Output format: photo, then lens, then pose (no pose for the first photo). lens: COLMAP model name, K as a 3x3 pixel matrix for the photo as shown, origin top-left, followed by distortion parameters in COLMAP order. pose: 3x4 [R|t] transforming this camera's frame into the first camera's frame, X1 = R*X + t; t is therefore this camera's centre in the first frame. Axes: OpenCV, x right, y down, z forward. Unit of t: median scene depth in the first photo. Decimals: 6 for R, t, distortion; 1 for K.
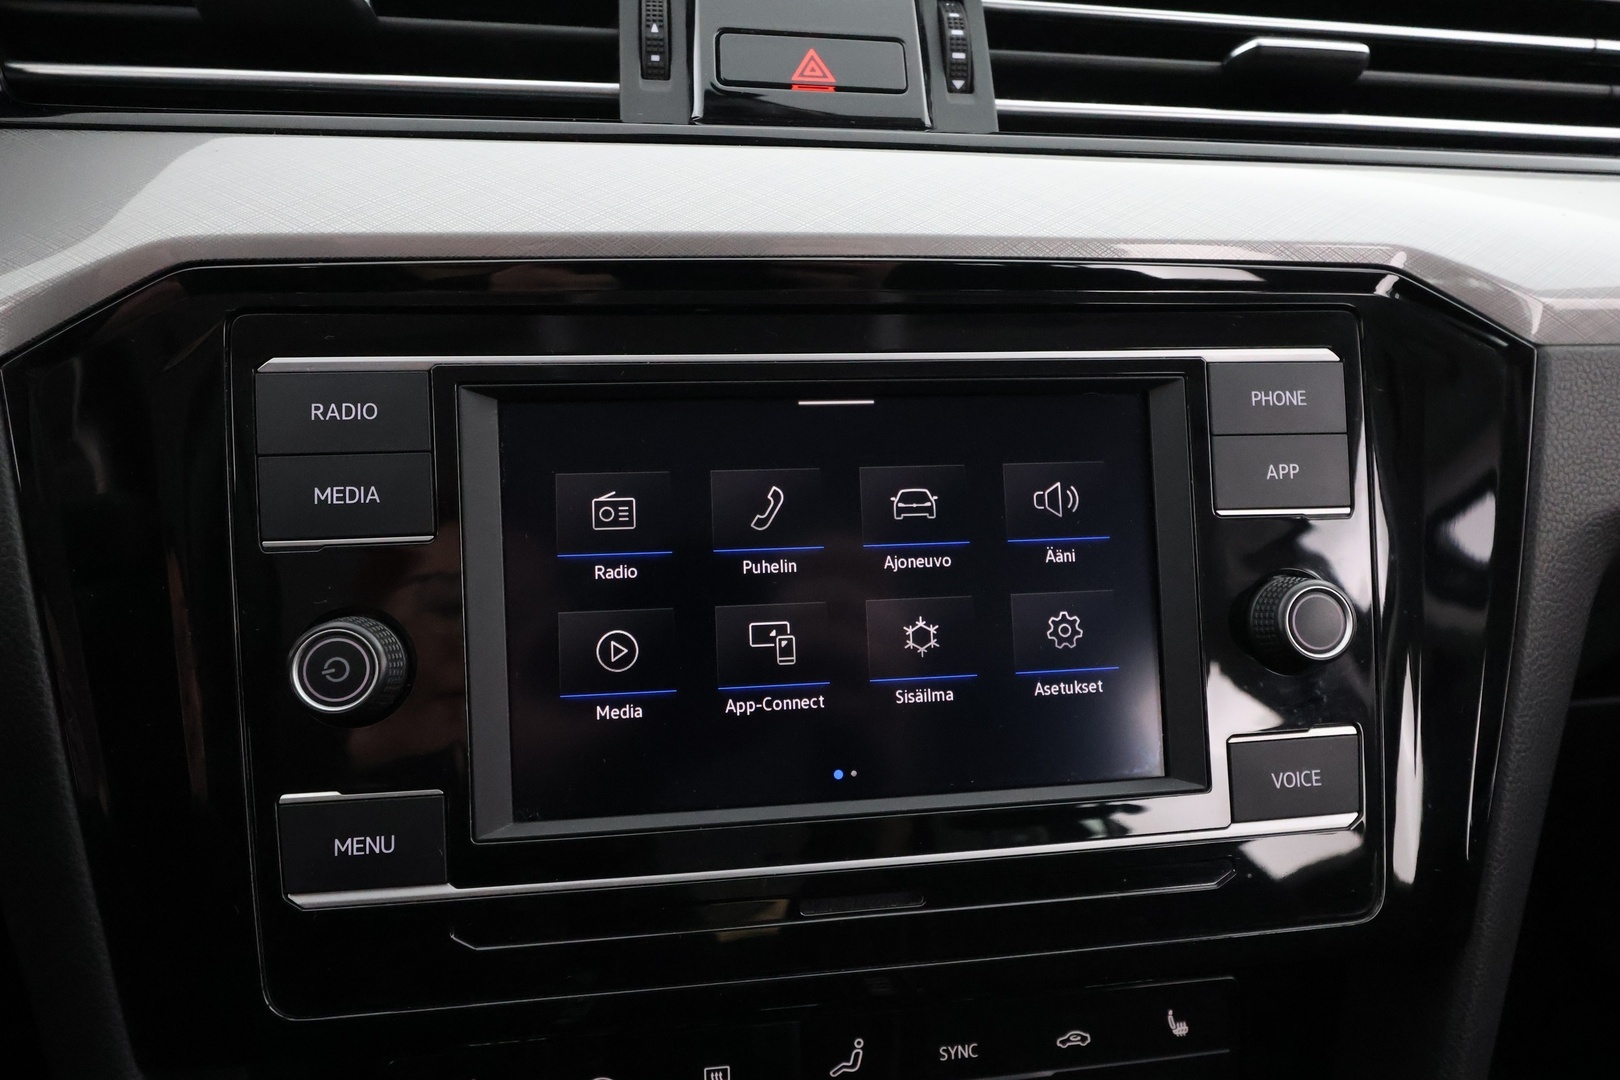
lens RADIAL K [[1058.2, 0, 813.6], [0, 1058.2, 537.3], [0, 0, 1]] dist [0.017249, -0.002653]
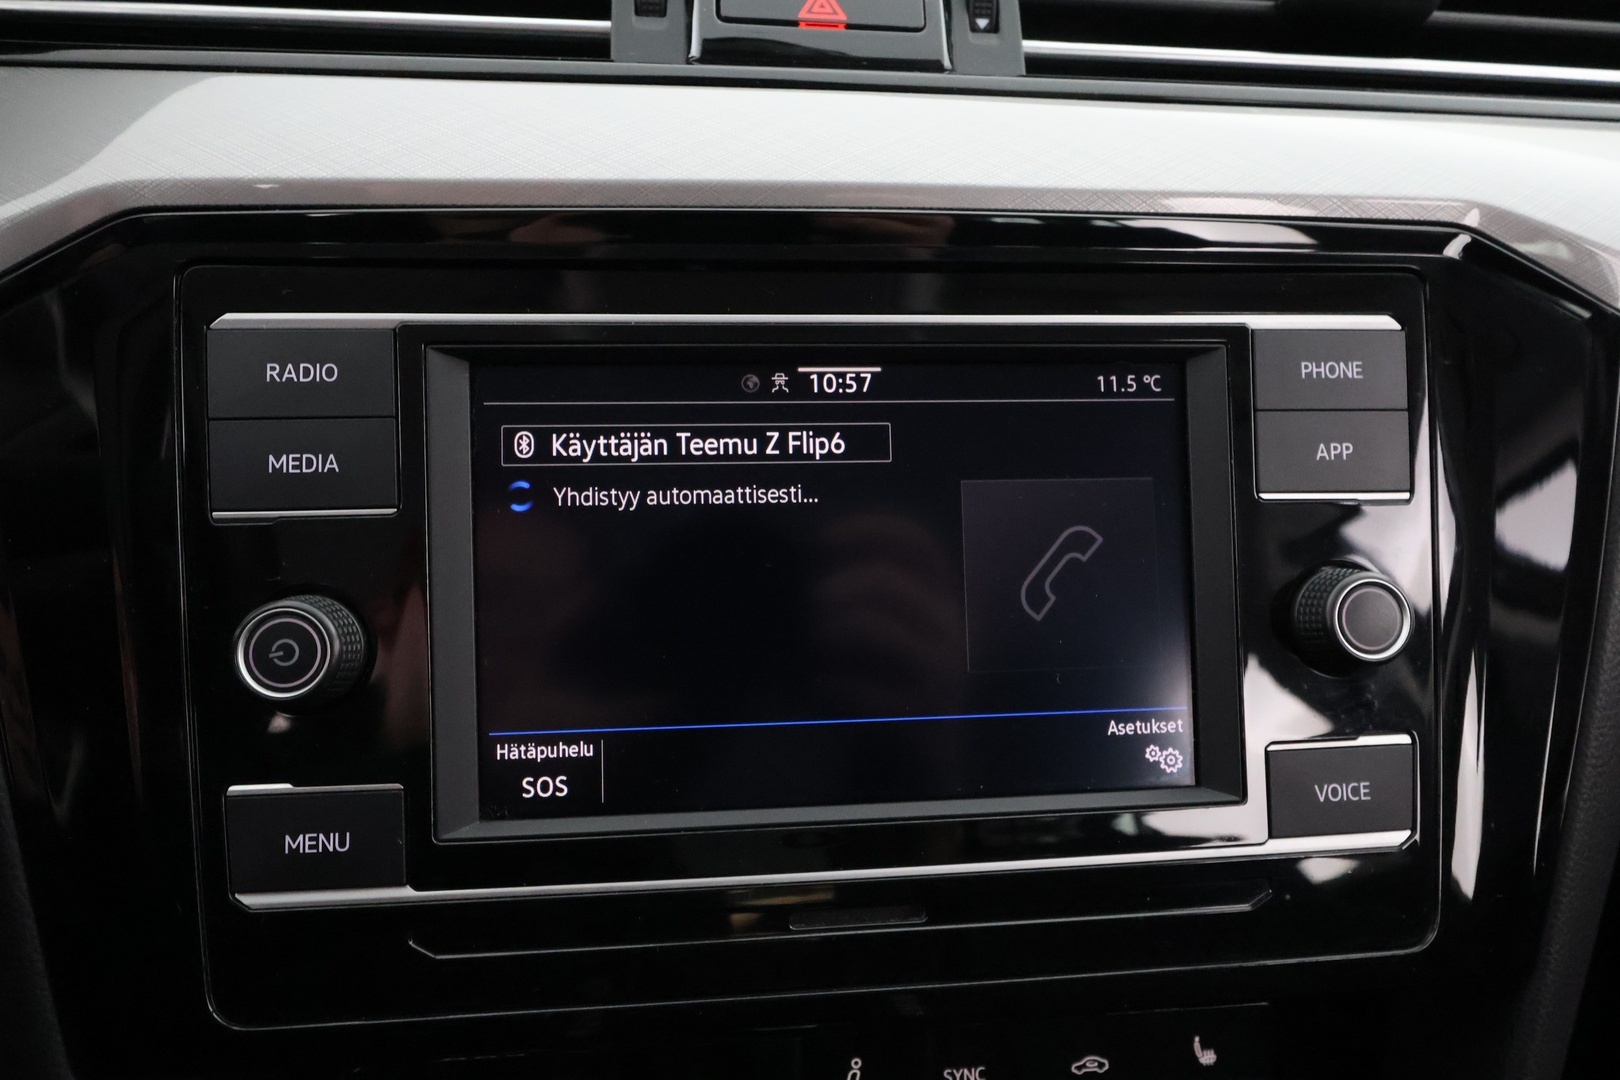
lens RADIAL K [[1058.2, 0, 812.4], [0, 1058.2, 538.9], [0, 0, 1]] dist [0.017249, -0.002653]
pose [[0.999309, 0.014841, -0.034068, 0.030644], [-0.014310, 0.999773, 0.015797, 0.004490], [0.034294, -0.015298, 0.999295, 0.082354]]
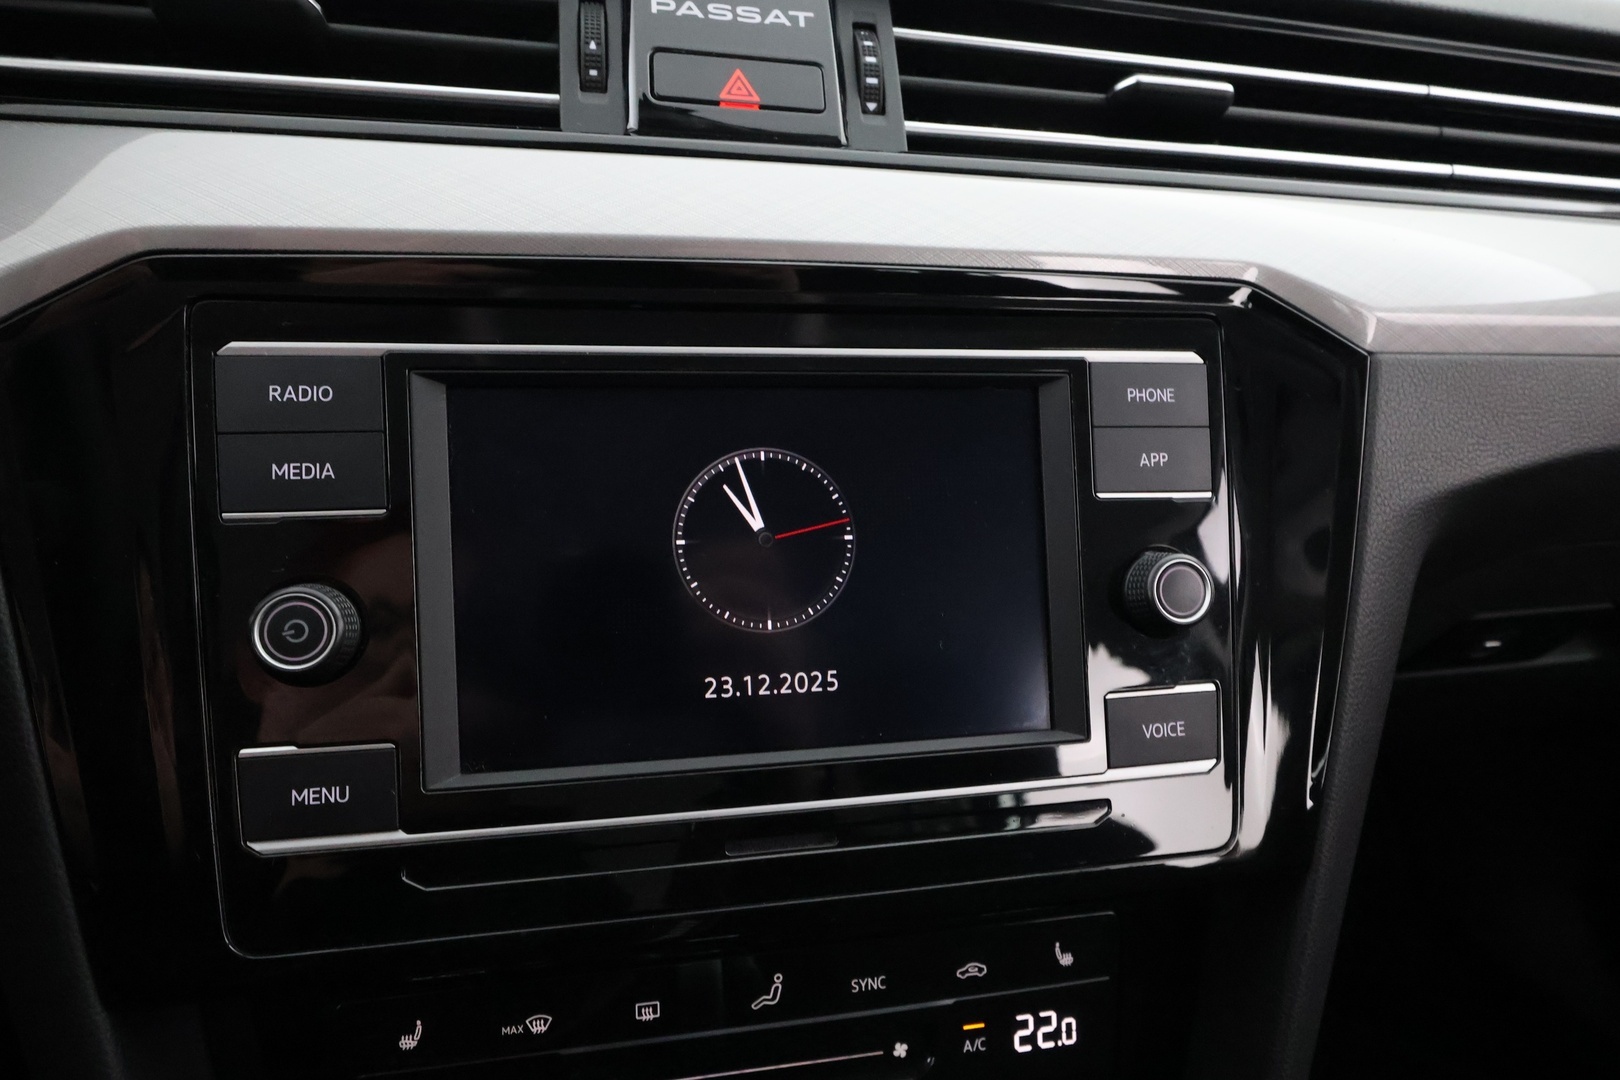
lens RADIAL K [[1058.2, 0, 819.3], [0, 1058.2, 538.3], [0, 0, 1]] dist [0.017249, -0.002653]
pose [[0.996908, 0.003500, 0.078493, -0.002891], [-0.003396, 0.999993, -0.001457, 0.024986], [-0.078498, 0.001186, 0.996914, -0.100784]]
